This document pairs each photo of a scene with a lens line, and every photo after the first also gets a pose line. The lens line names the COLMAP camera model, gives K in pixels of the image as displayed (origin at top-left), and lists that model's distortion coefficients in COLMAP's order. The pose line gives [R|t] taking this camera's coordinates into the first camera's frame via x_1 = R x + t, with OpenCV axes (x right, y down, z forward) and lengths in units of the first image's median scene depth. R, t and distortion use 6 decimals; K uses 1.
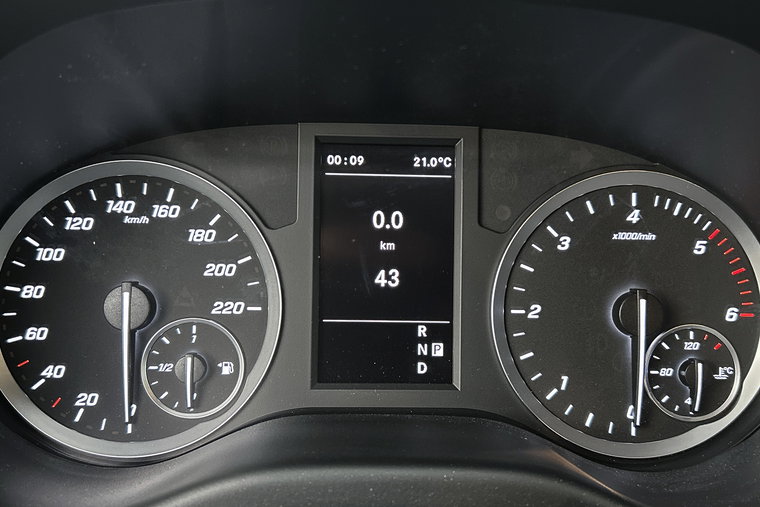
lens RADIAL K [[790.0, 0, 379.8], [0, 790.0, 253.8], [0, 0, 1]] dist [0.066871, 0.000000]
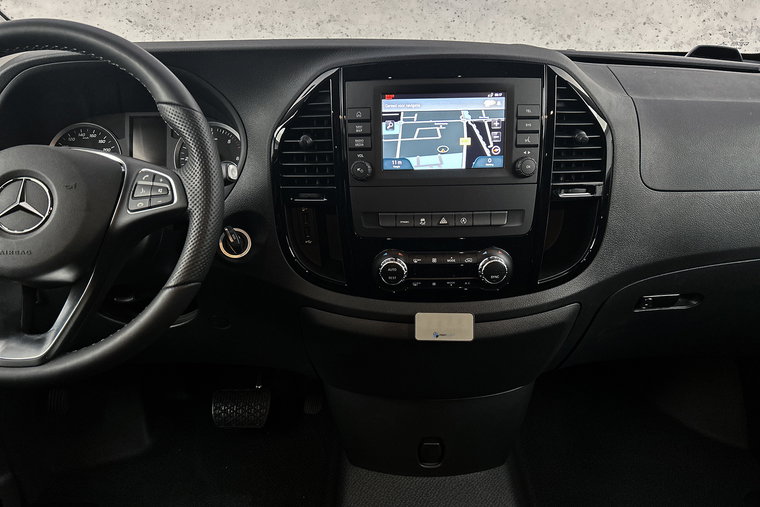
lens RADIAL K [[571.4, 0, 377.3], [0, 571.4, 258.9], [0, 0, 1]] dist [0.057099, -0.073118]
pose [[0.998882, -0.020077, -0.042788, 1.256500], [0.025987, 0.989470, 0.142385, 0.181491], [0.039478, -0.143338, 0.988886, -1.881292]]
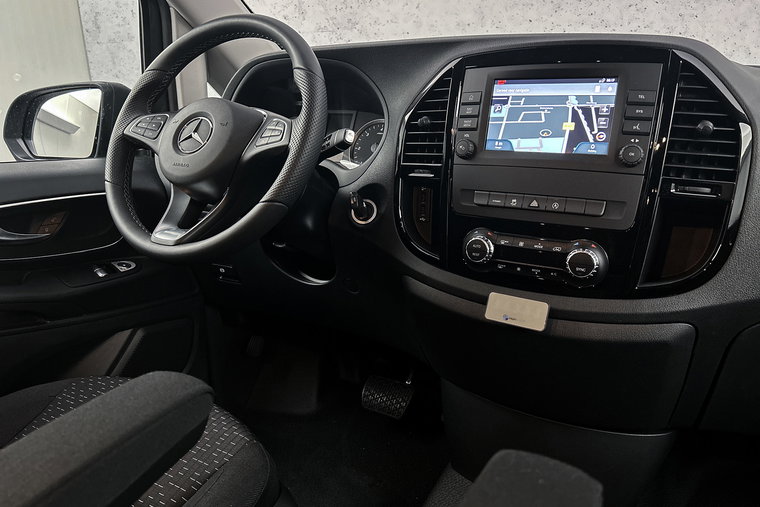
lens RADIAL K [[571.4, 0, 382.3], [0, 571.4, 252.5], [0, 0, 1]] dist [0.057099, -0.073118]
pose [[0.840985, 0.118624, -0.527894, 2.187593], [-0.130783, 0.991306, 0.014409, 0.622638], [0.525014, 0.056922, 0.849188, -1.804951]]
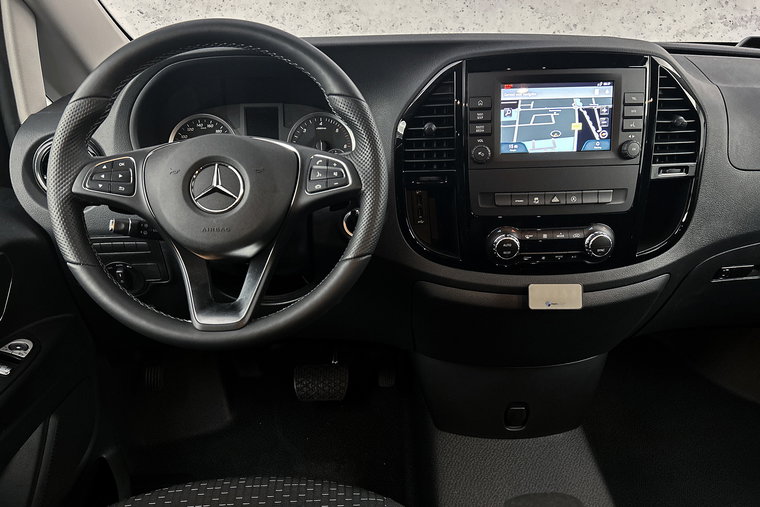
lens RADIAL K [[571.4, 0, 374.2], [0, 571.4, 258.2], [0, 0, 1]] dist [0.057099, -0.073118]
pose [[0.999225, -0.034780, -0.018439, 0.638386], [0.037271, 0.986598, 0.158854, 0.187994], [0.012667, -0.159418, 0.987130, -2.135731]]
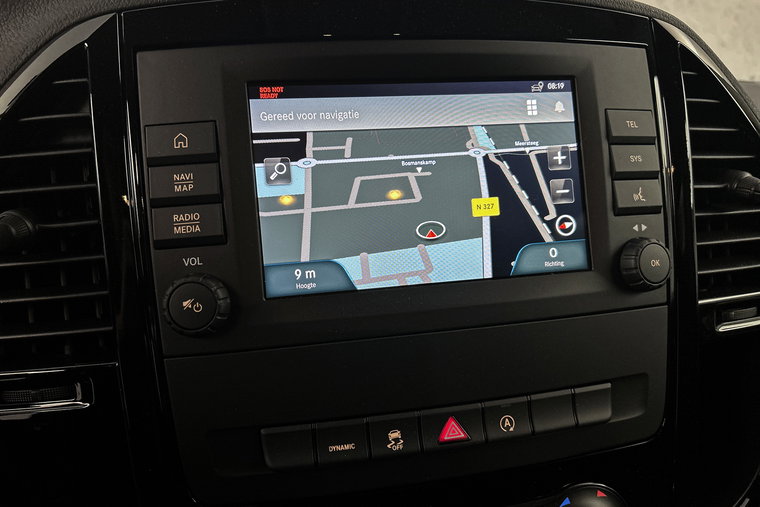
lens RADIAL K [[571.4, 0, 376.9], [0, 571.4, 265.5], [0, 0, 1]] dist [0.057099, -0.073118]
pose [[0.984042, -0.093490, 0.151394, 1.222052], [0.099975, 0.994346, -0.035787, 0.152353], [-0.147193, 0.050351, 0.987825, -0.286019]]
